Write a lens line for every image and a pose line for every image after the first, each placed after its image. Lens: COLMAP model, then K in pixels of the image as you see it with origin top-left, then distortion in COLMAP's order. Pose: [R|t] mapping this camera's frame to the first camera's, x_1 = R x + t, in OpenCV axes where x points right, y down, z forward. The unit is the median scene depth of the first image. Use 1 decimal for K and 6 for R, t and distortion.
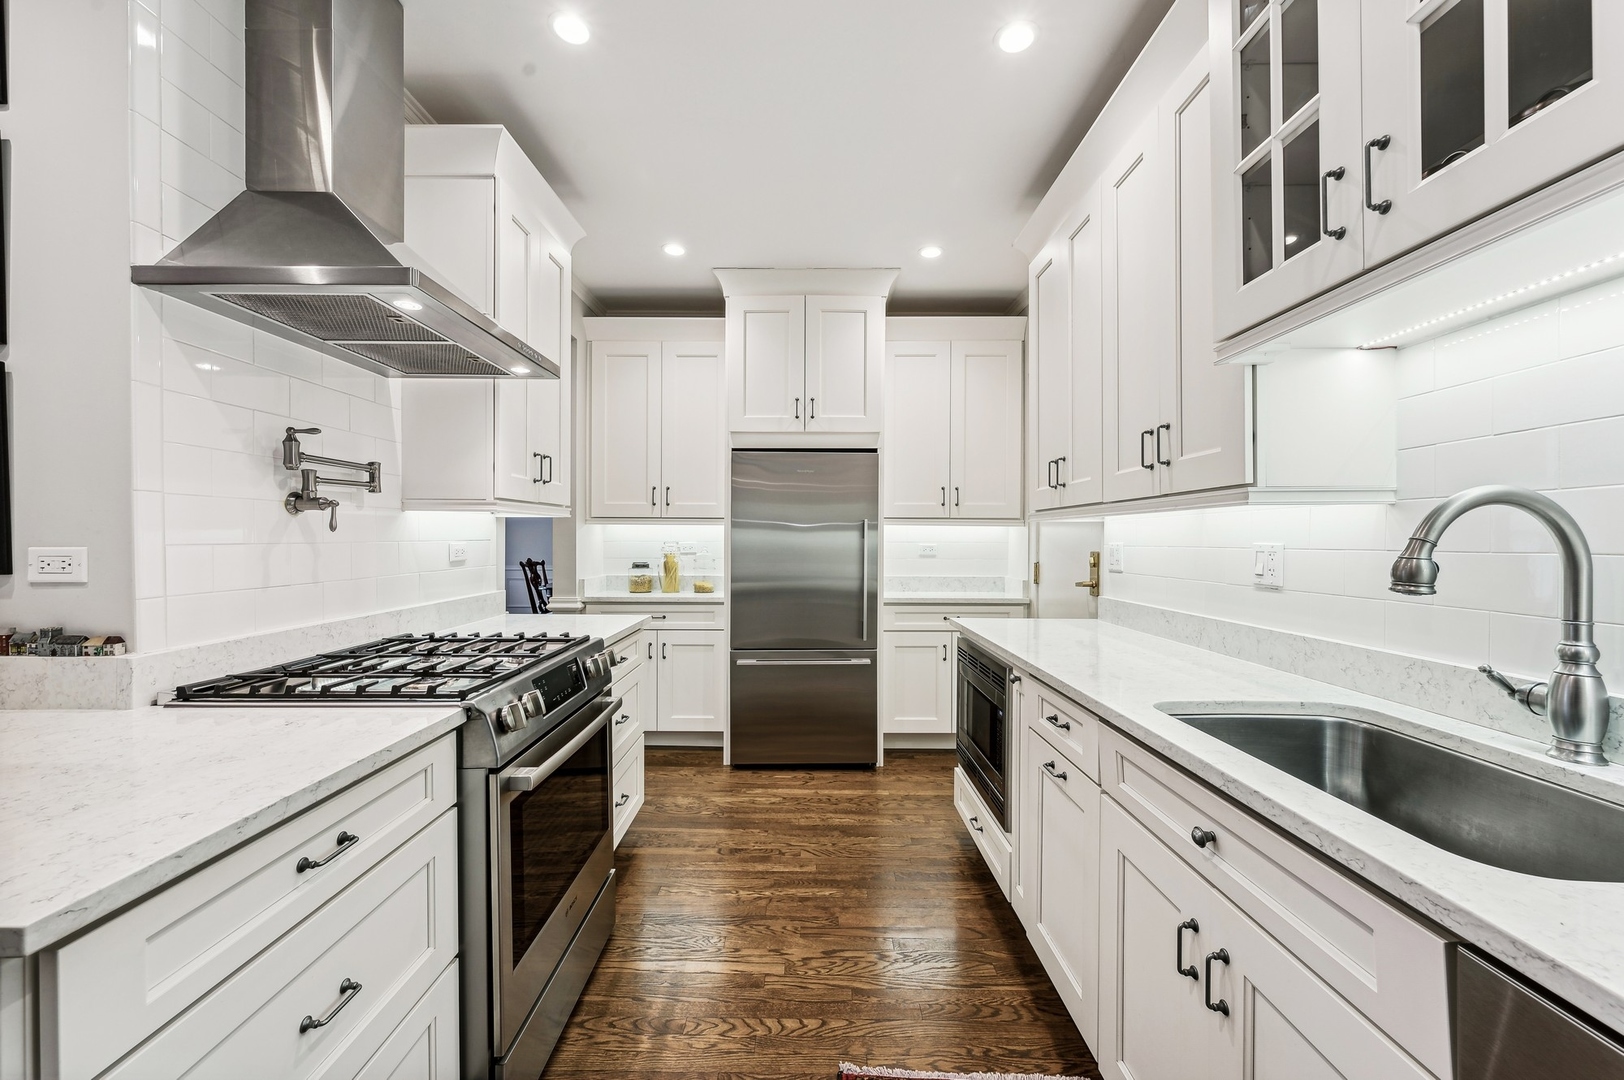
lens RADIAL K [[645.9, 0, 815.5], [0, 645.9, 539.8], [0, 0, 1]] dist [-0.001264, 0.000314]
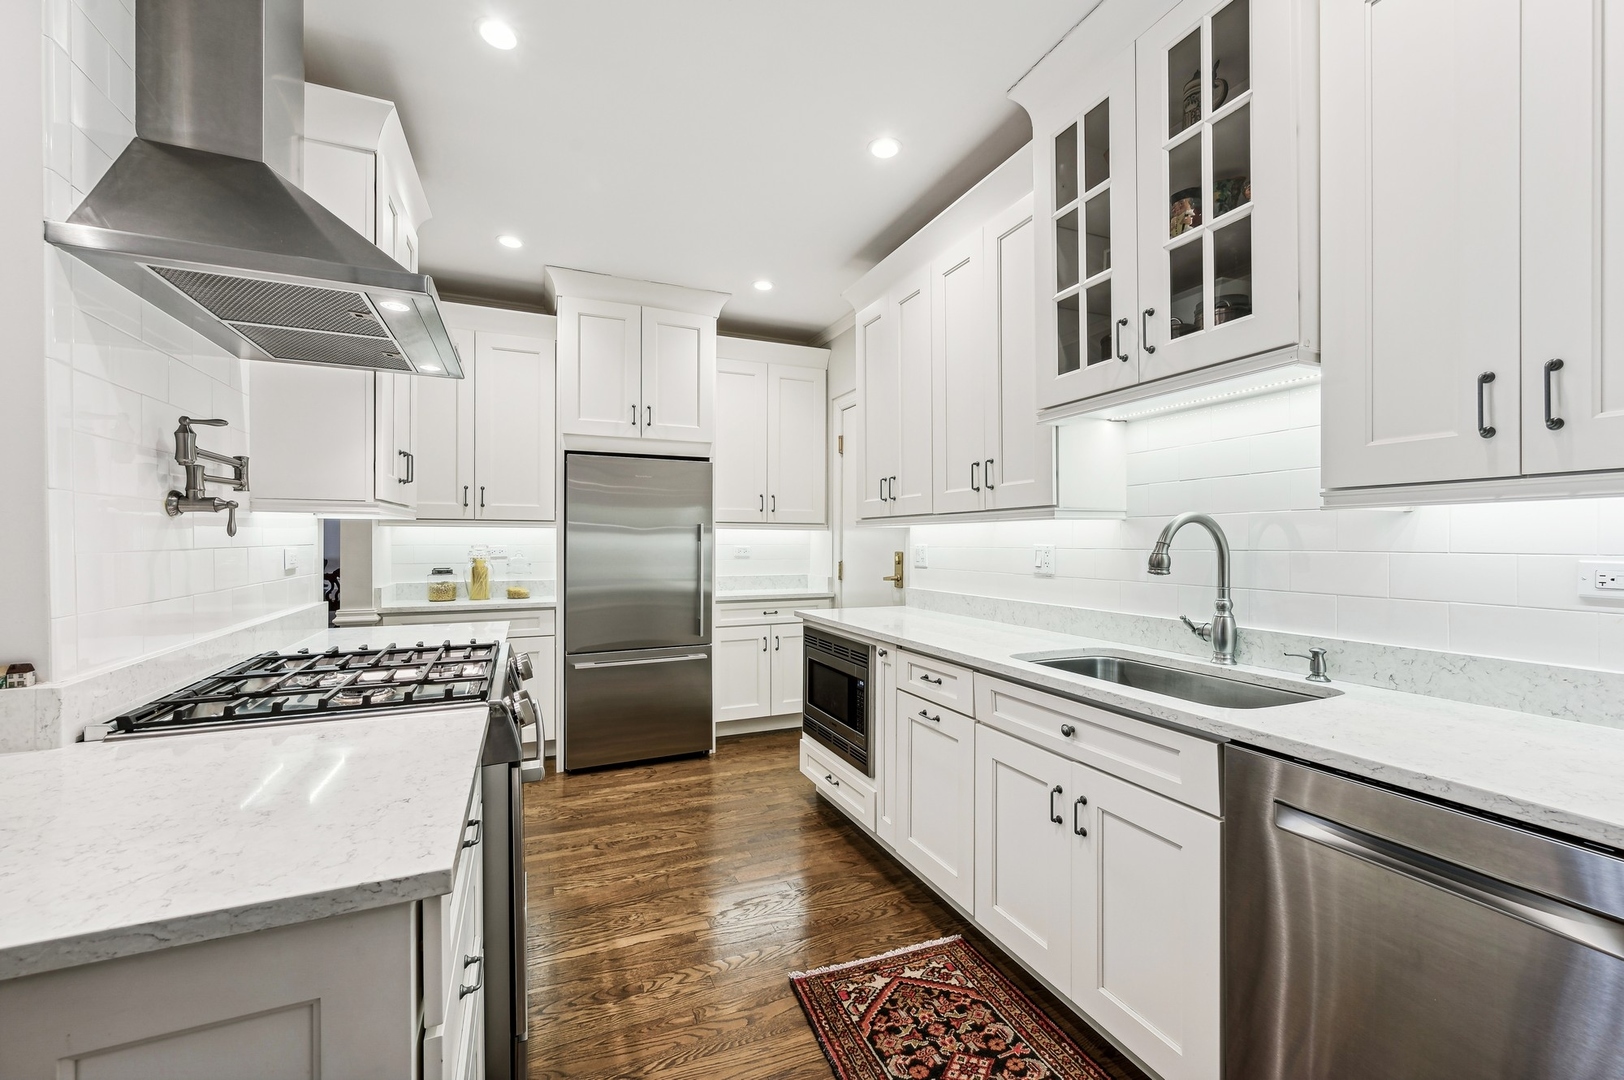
lens RADIAL K [[645.9, 0, 820.5], [0, 645.9, 539.6], [0, 0, 1]] dist [-0.001264, 0.000314]
pose [[0.916684, -0.001207, 0.399611, -0.336117], [0.002420, 0.999994, -0.002532, -0.003765], [-0.399606, 0.003288, 0.916681, -0.122392]]
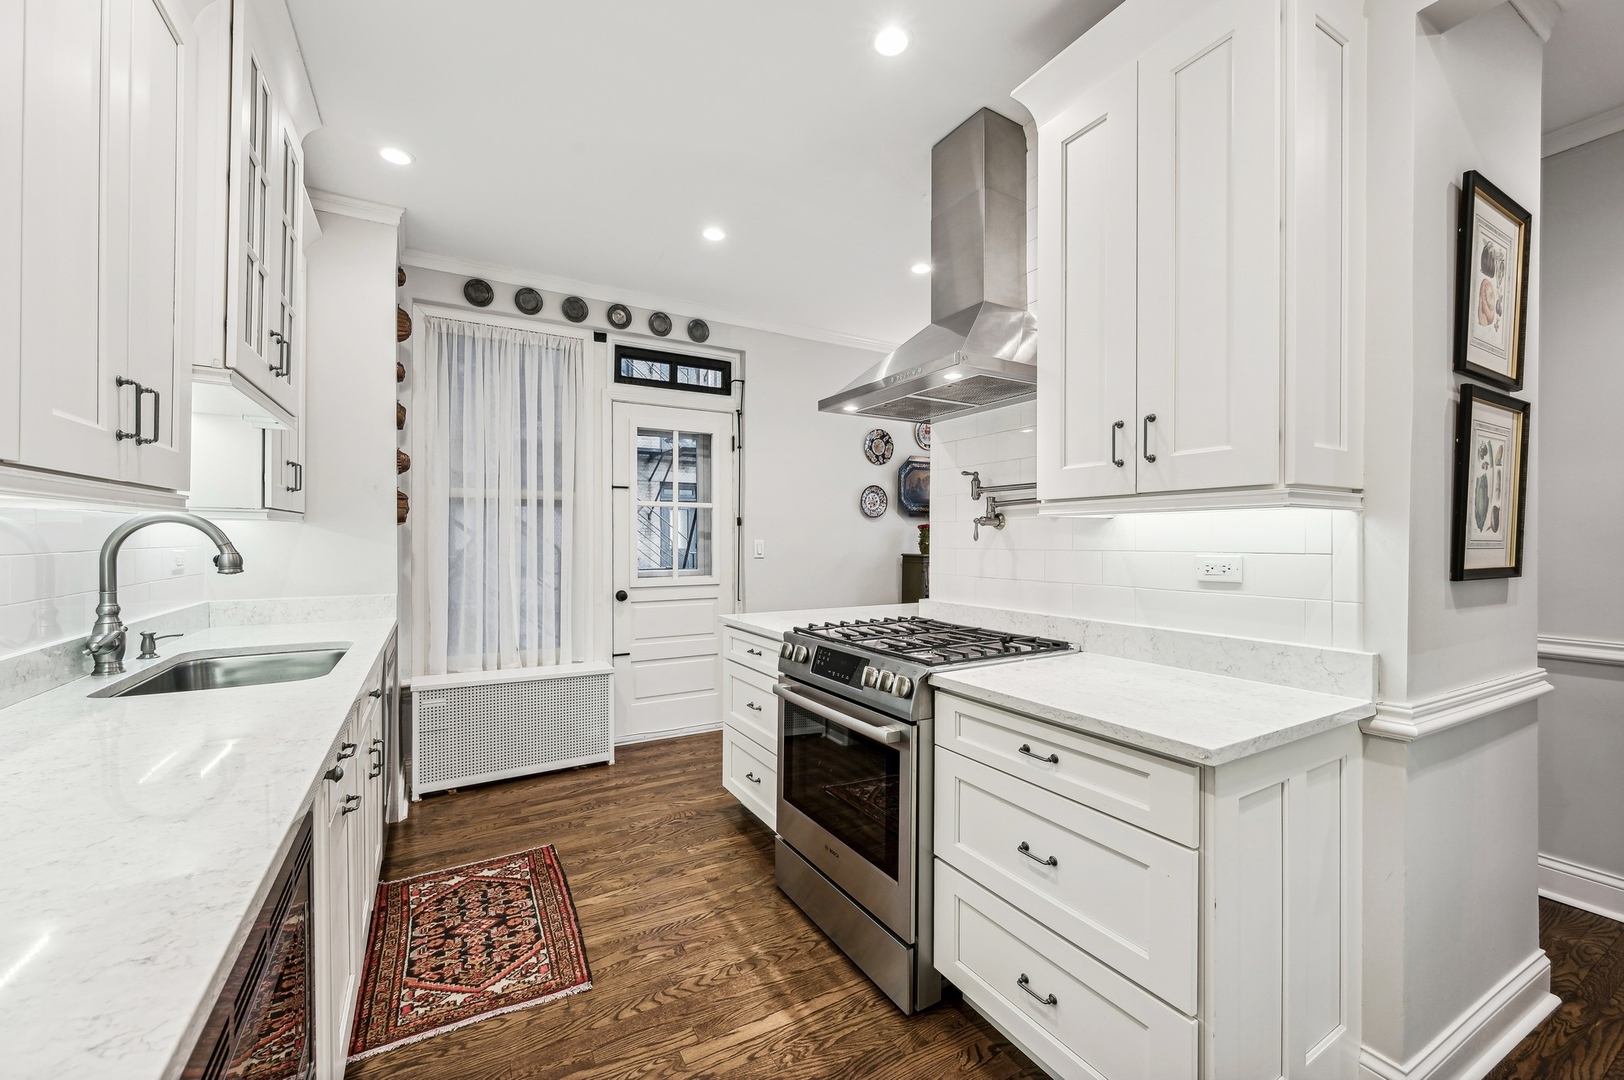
lens RADIAL K [[645.9, 0, 806.8], [0, 645.9, 543.2], [0, 0, 1]] dist [-0.001264, 0.000314]
pose [[-0.874560, -0.006029, -0.484881, 0.232861], [-0.009369, 0.999946, 0.004465, -0.009859], [0.484828, 0.008448, -0.874569, 1.902192]]
